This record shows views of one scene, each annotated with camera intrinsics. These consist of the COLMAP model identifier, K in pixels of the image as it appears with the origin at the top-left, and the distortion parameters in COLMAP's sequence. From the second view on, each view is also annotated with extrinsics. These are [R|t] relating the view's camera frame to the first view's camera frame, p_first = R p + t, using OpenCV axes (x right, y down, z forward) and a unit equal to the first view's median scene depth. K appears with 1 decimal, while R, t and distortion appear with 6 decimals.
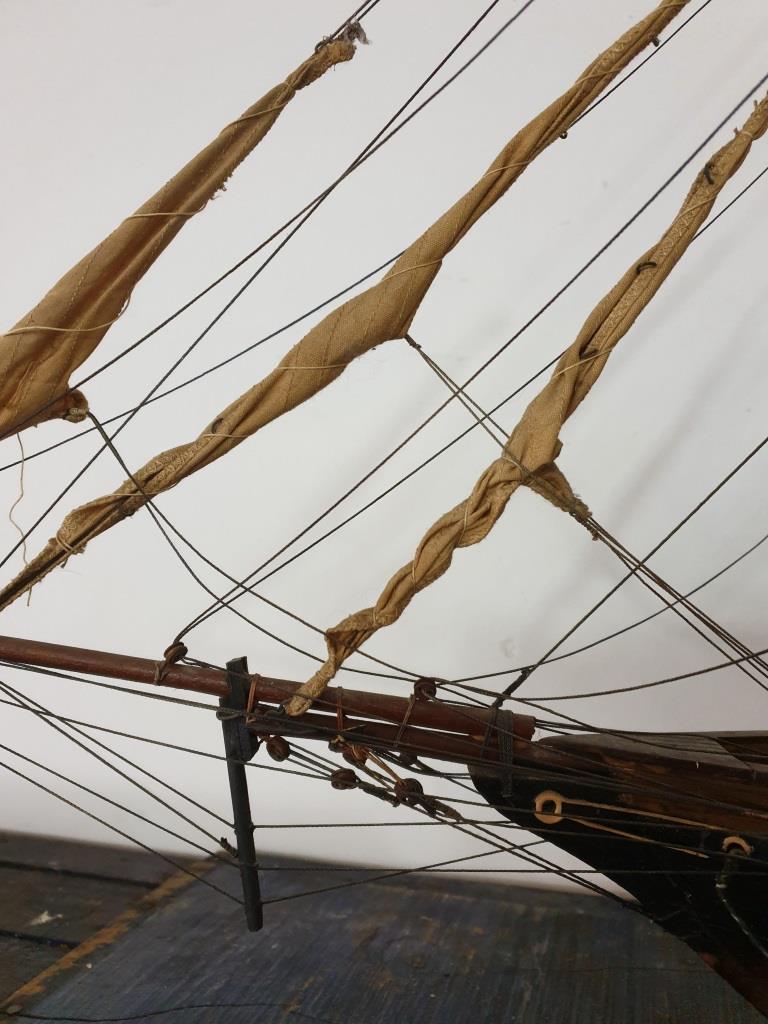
lens RADIAL K [[806.7, 0, 384.1], [0, 806.7, 535.3], [0, 0, 1]] dist [0.003470, 0.000544]
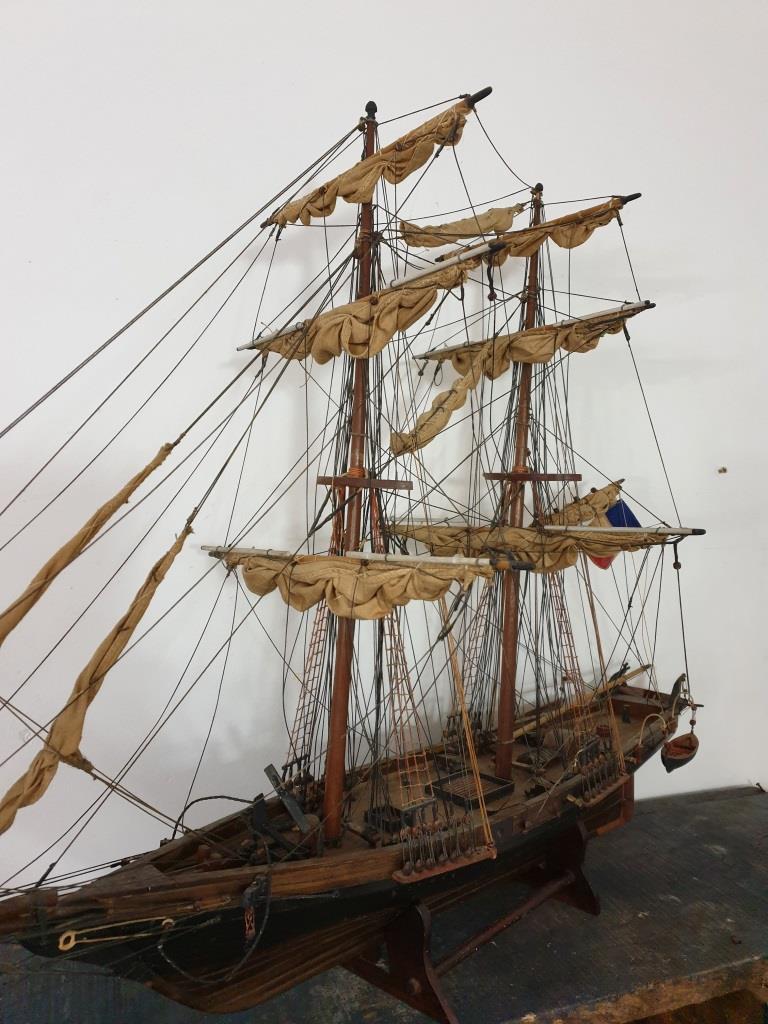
lens RADIAL K [[833.8, 0, 391.7], [0, 833.8, 505.5], [0, 0, 1]] dist [0.029120, 0.003328]
pose [[0.672734, -0.021030, 0.739586, -0.644576], [-0.008843, 0.999296, 0.036459, -0.661481], [-0.739832, -0.031067, 0.672074, -0.700137]]
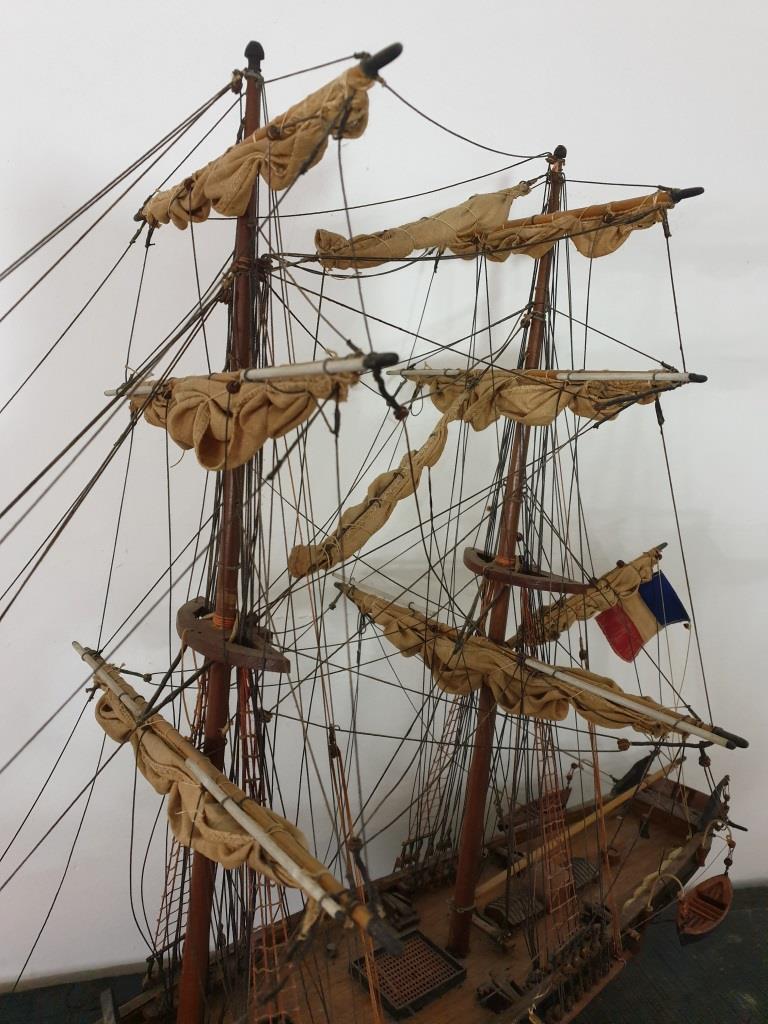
lens RADIAL K [[831.7, 0, 385.1], [0, 831.7, 508.5], [0, 0, 1]] dist [0.029316, -0.002675]
pose [[0.750563, -0.083118, 0.655550, 0.224674], [-0.048038, 0.982570, 0.179581, -1.180234], [-0.659050, -0.166278, 0.733488, -0.386107]]
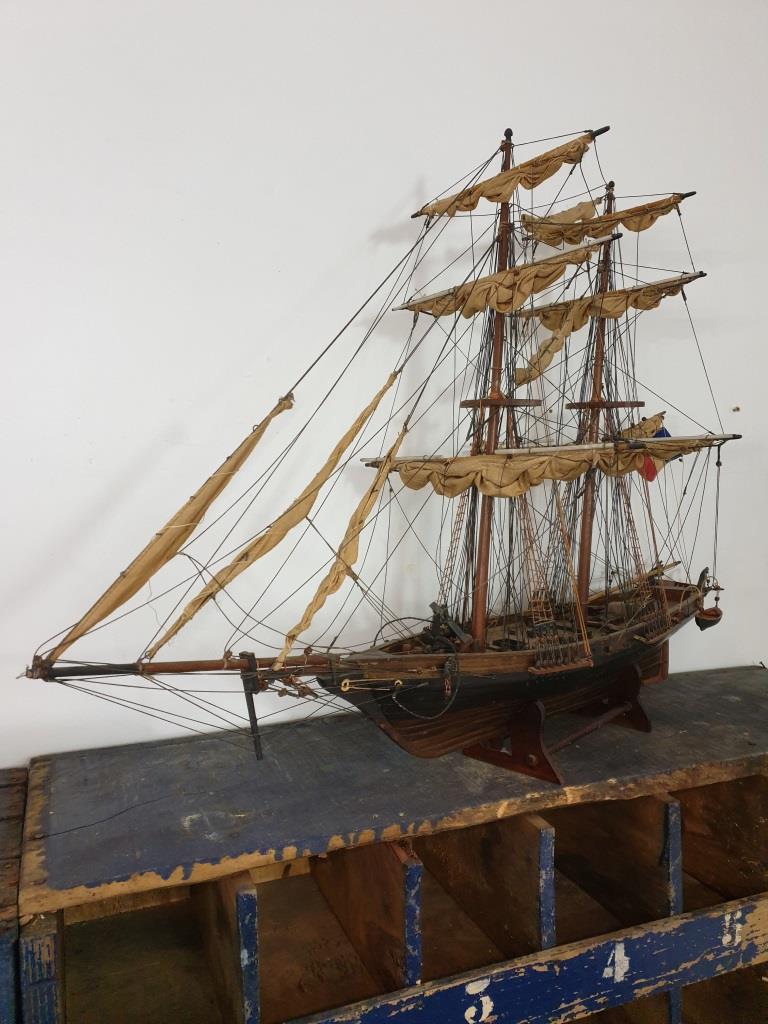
lens RADIAL K [[840.5, 0, 384.0], [0, 840.5, 512.0], [0, 0, 1]] dist [0.026966, 0.004118]
pose [[0.661657, -0.056664, 0.747663, -1.792482], [-0.002842, 0.996944, 0.078071, -0.467432], [-0.749802, -0.053781, 0.659473, -0.939813]]
